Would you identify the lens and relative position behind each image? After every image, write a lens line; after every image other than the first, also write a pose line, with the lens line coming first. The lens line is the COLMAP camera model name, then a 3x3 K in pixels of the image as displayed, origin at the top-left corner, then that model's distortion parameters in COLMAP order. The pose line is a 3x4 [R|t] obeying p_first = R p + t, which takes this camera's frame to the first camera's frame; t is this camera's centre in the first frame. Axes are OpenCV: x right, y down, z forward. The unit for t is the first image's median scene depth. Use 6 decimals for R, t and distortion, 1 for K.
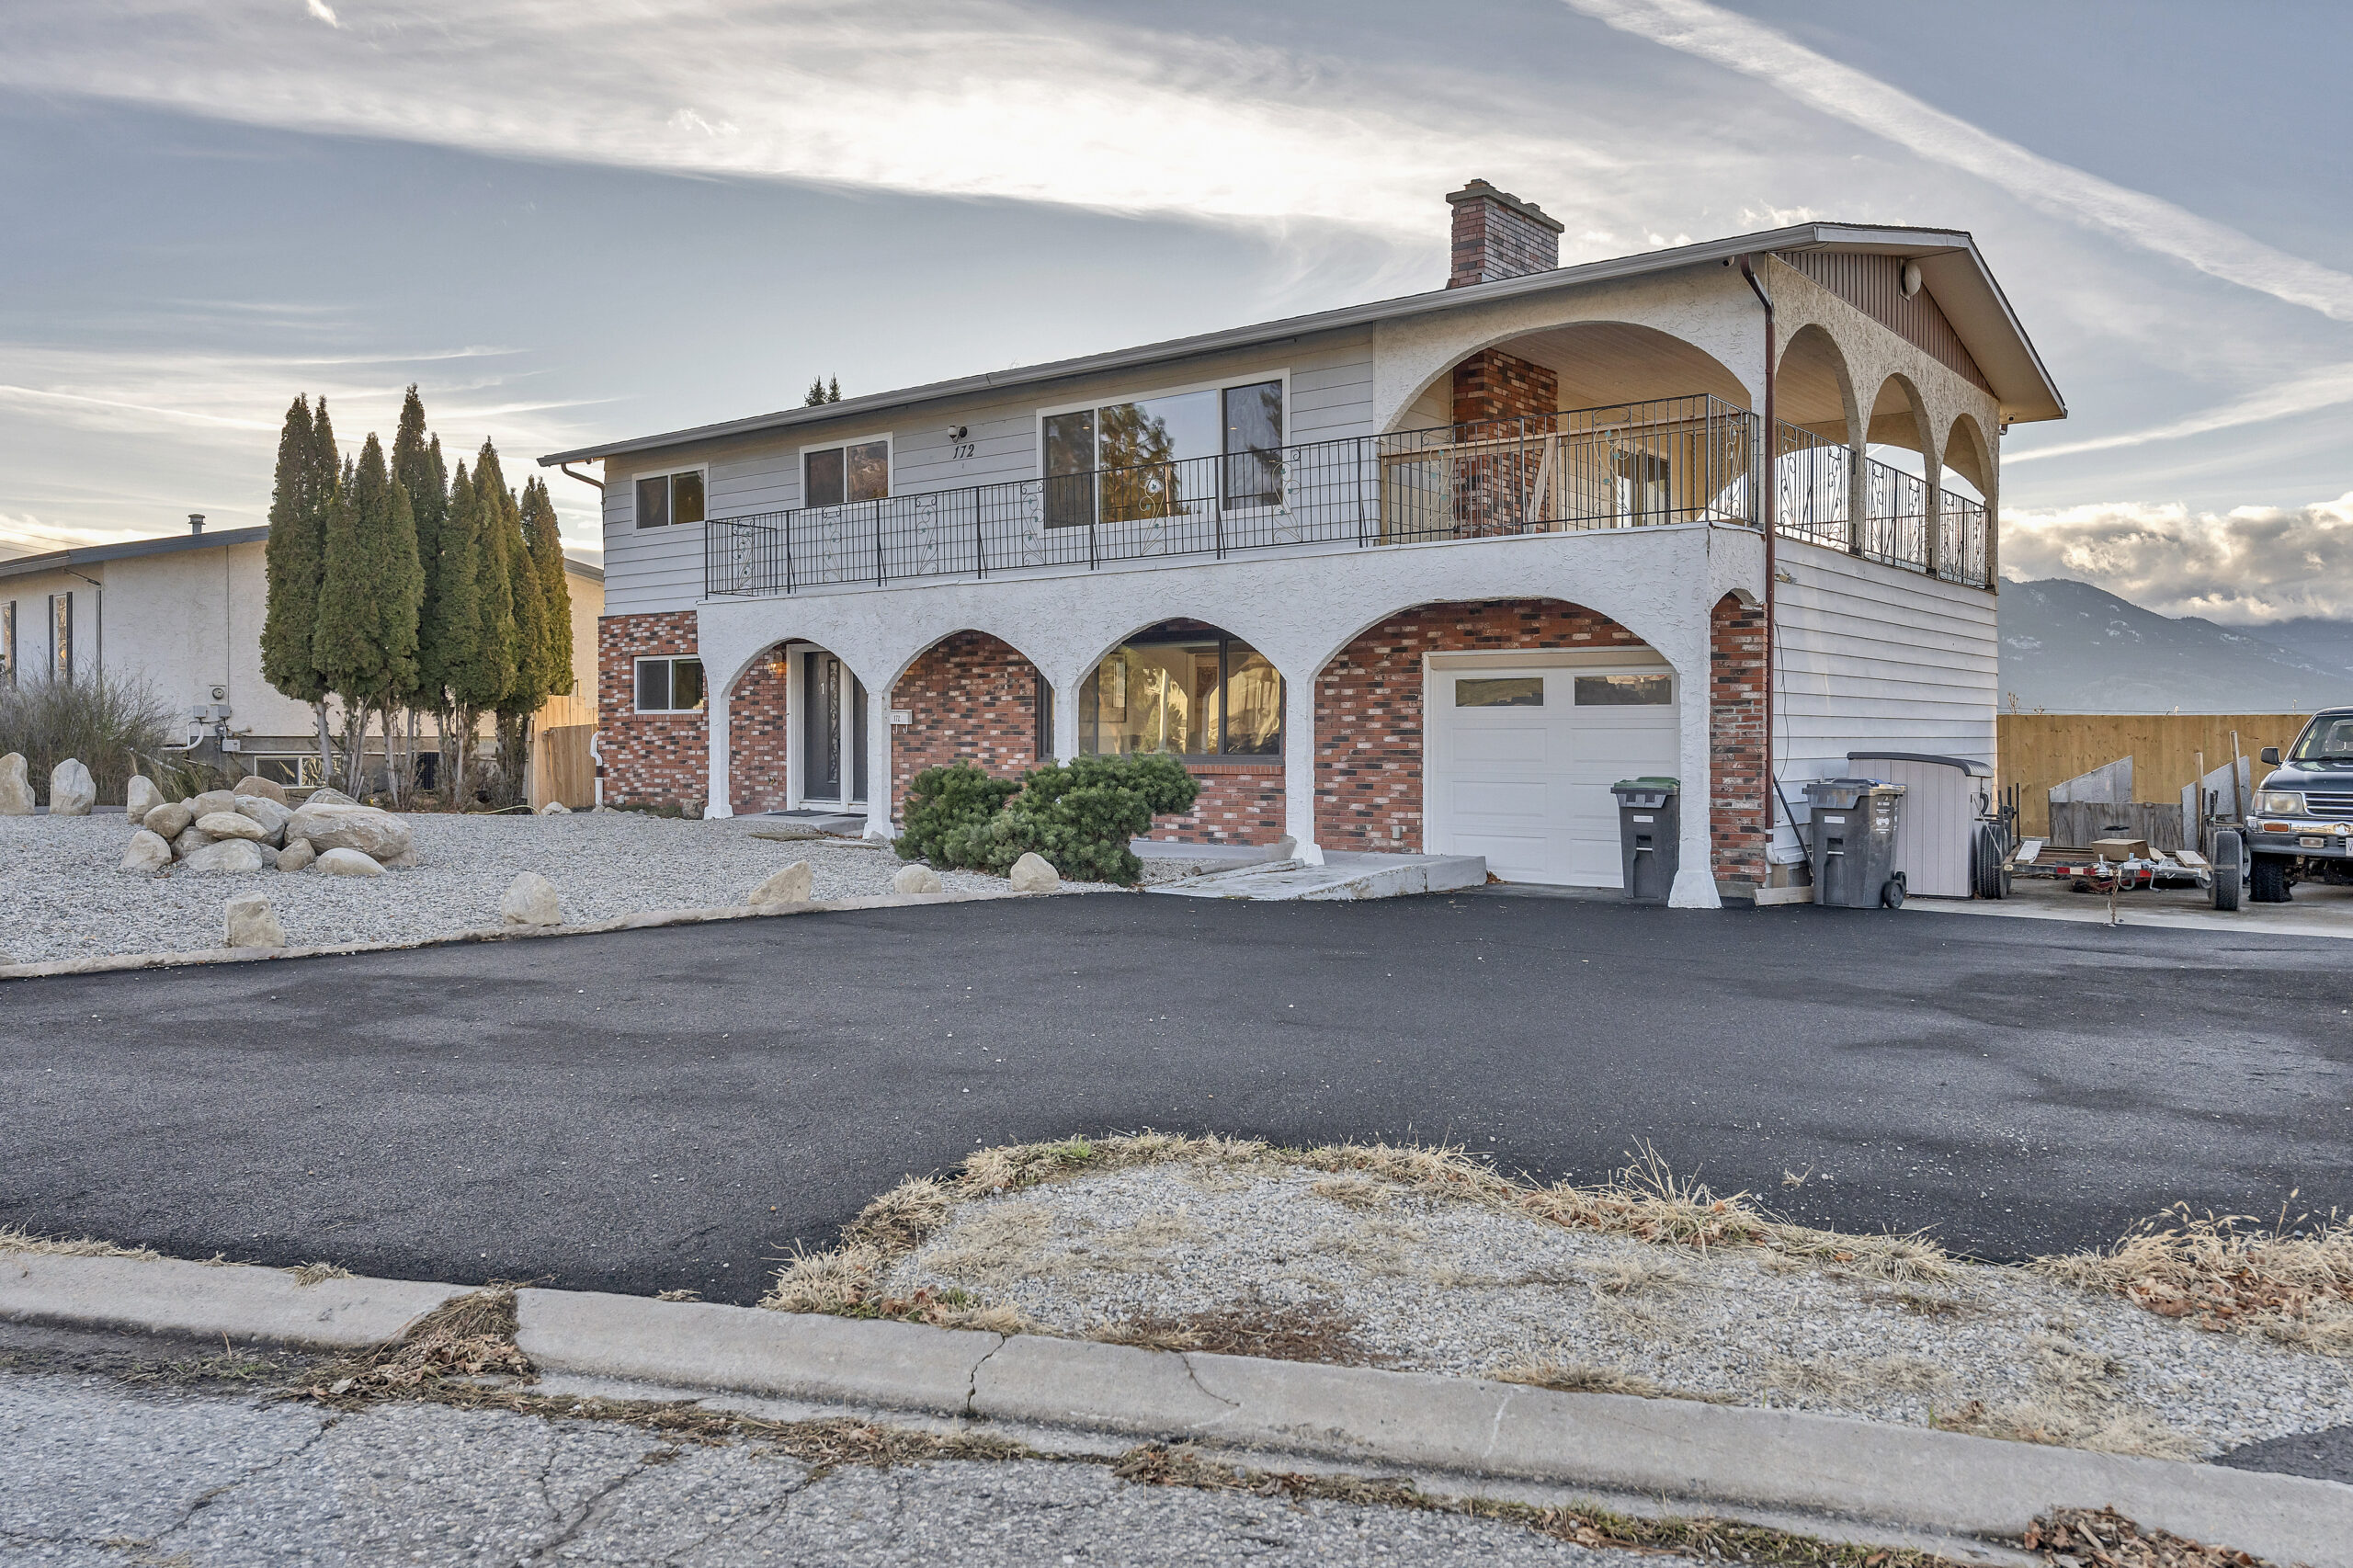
lens RADIAL K [[1715.4, 0, 1163.9], [0, 1715.4, 774.2], [0, 0, 1]] dist [0.001260, 0.004768]
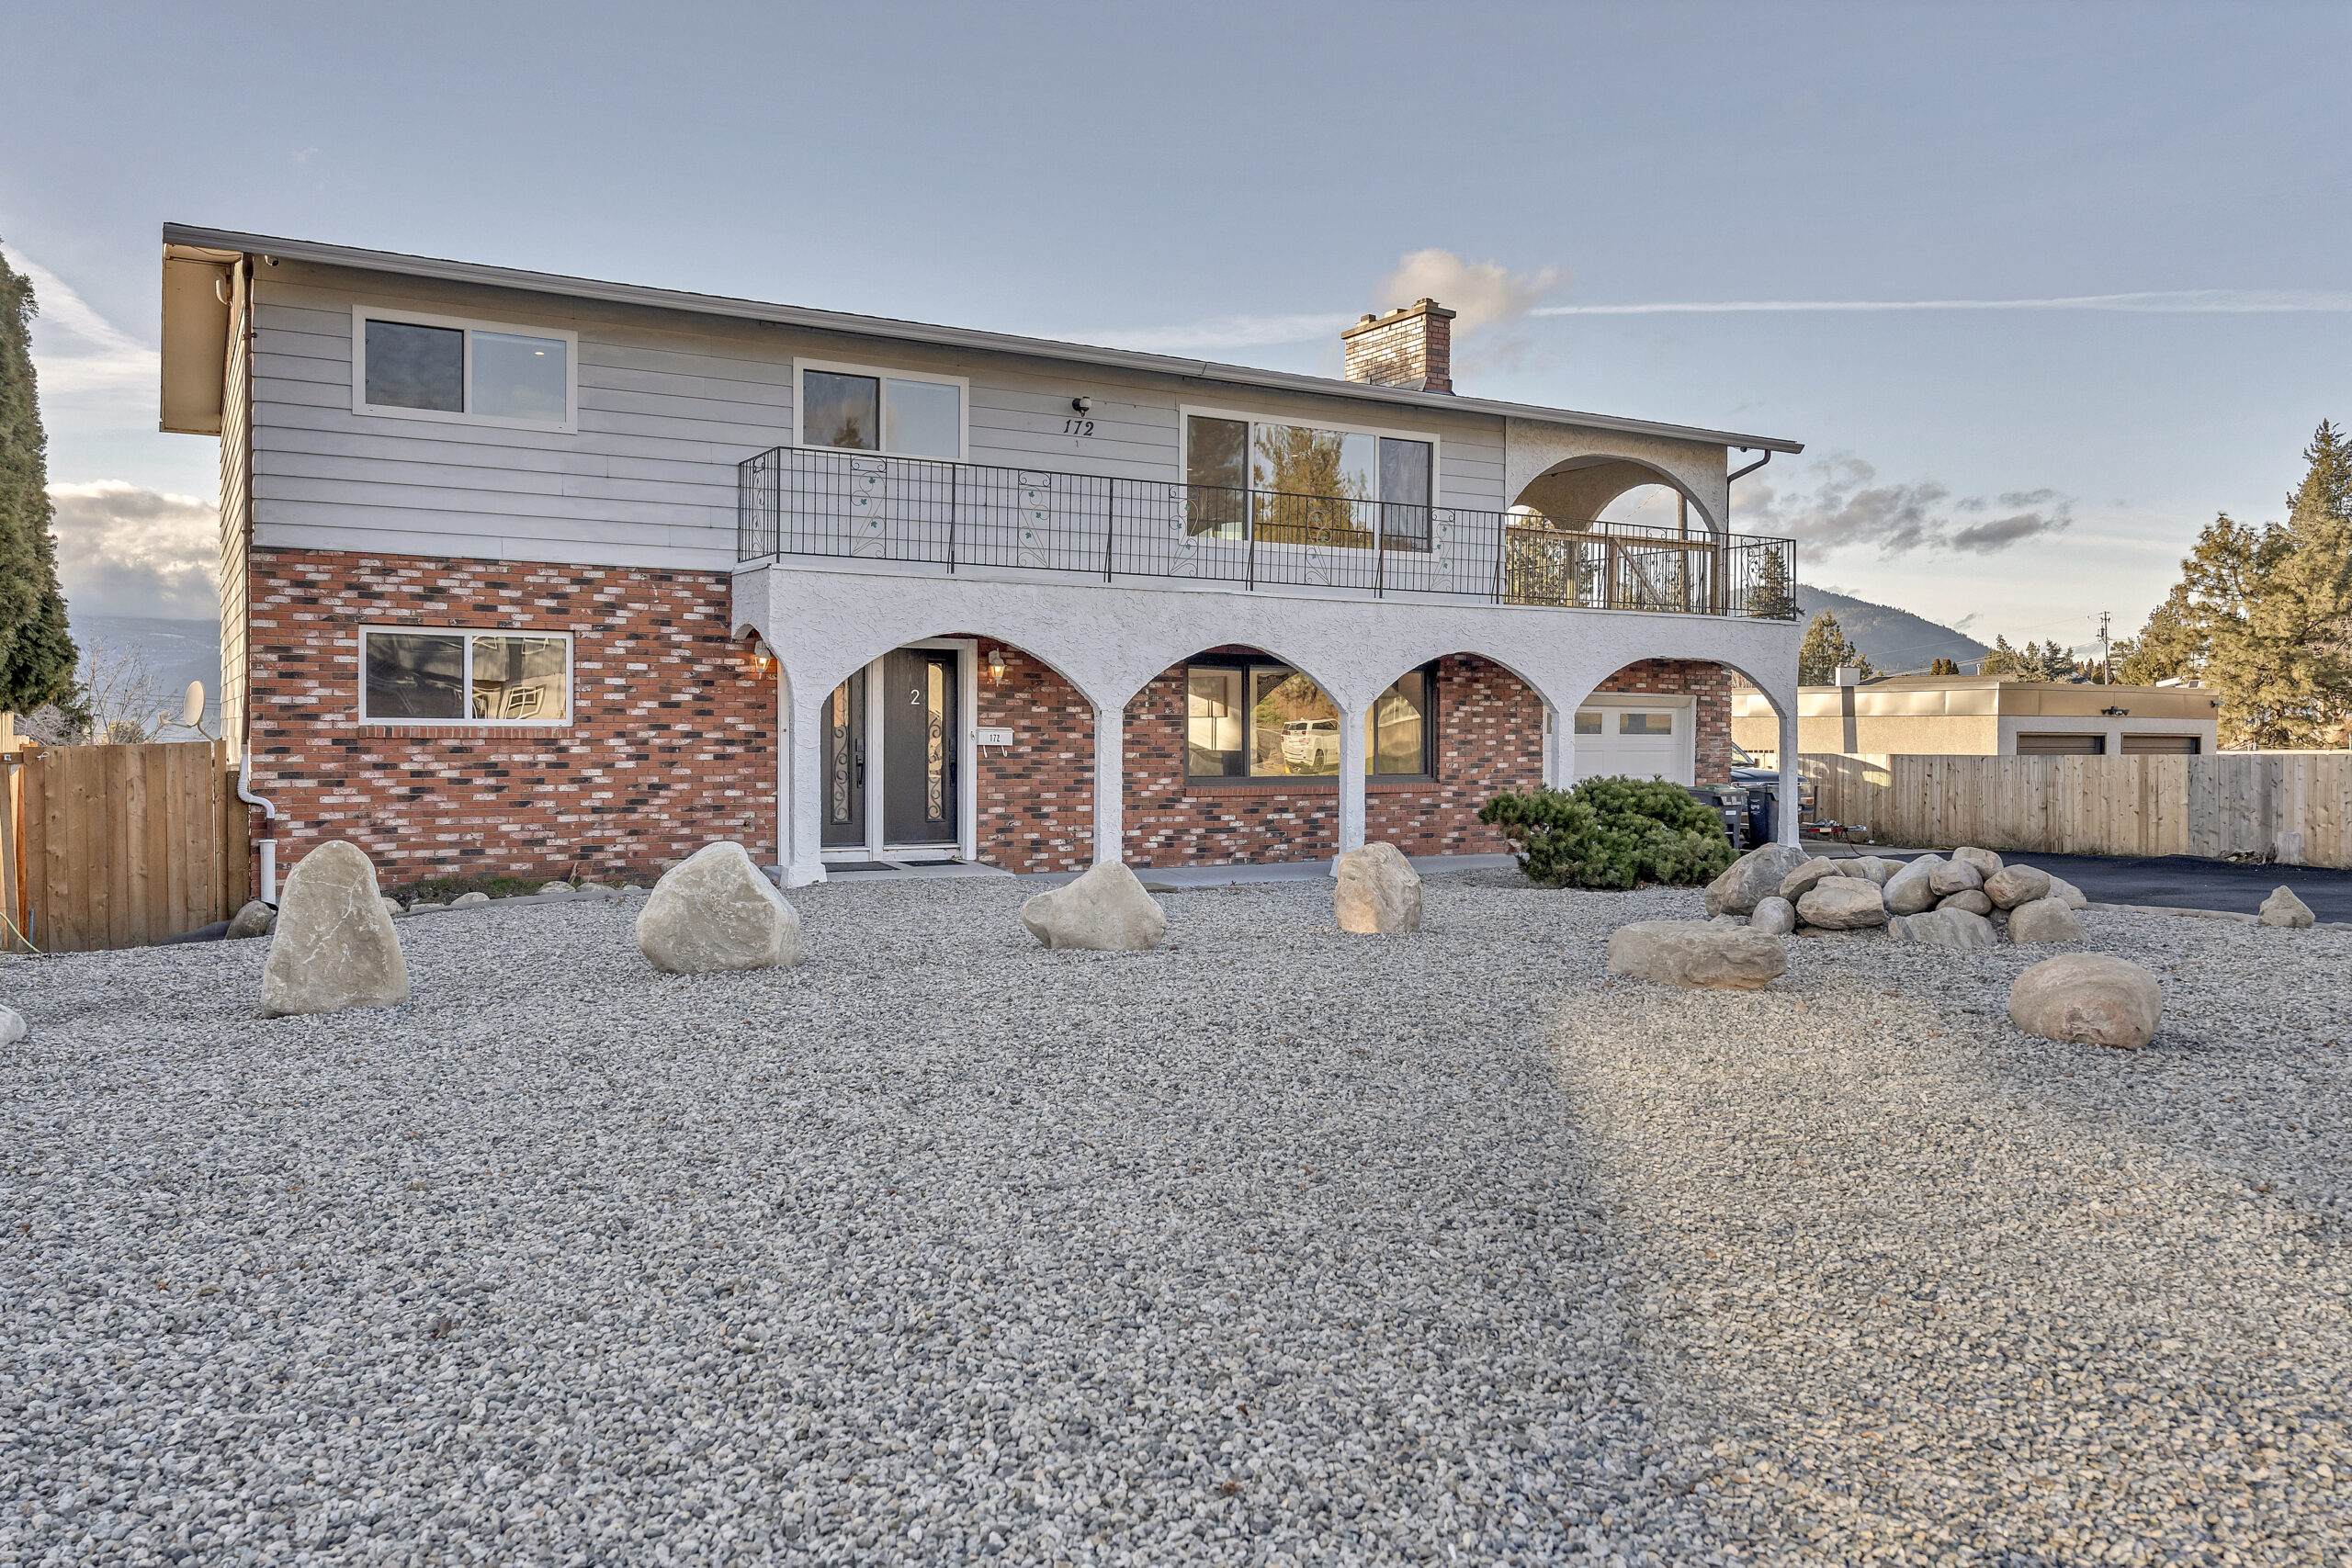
lens RADIAL K [[1714.5, 0, 1180.9], [0, 1714.5, 767.2], [0, 0, 1]] dist [0.001260, 0.004768]
pose [[0.351511, -0.017149, 0.936027, -0.912302], [0.017084, 0.999783, 0.011901, -0.027932], [-0.936028, 0.011807, 0.351727, 0.658385]]
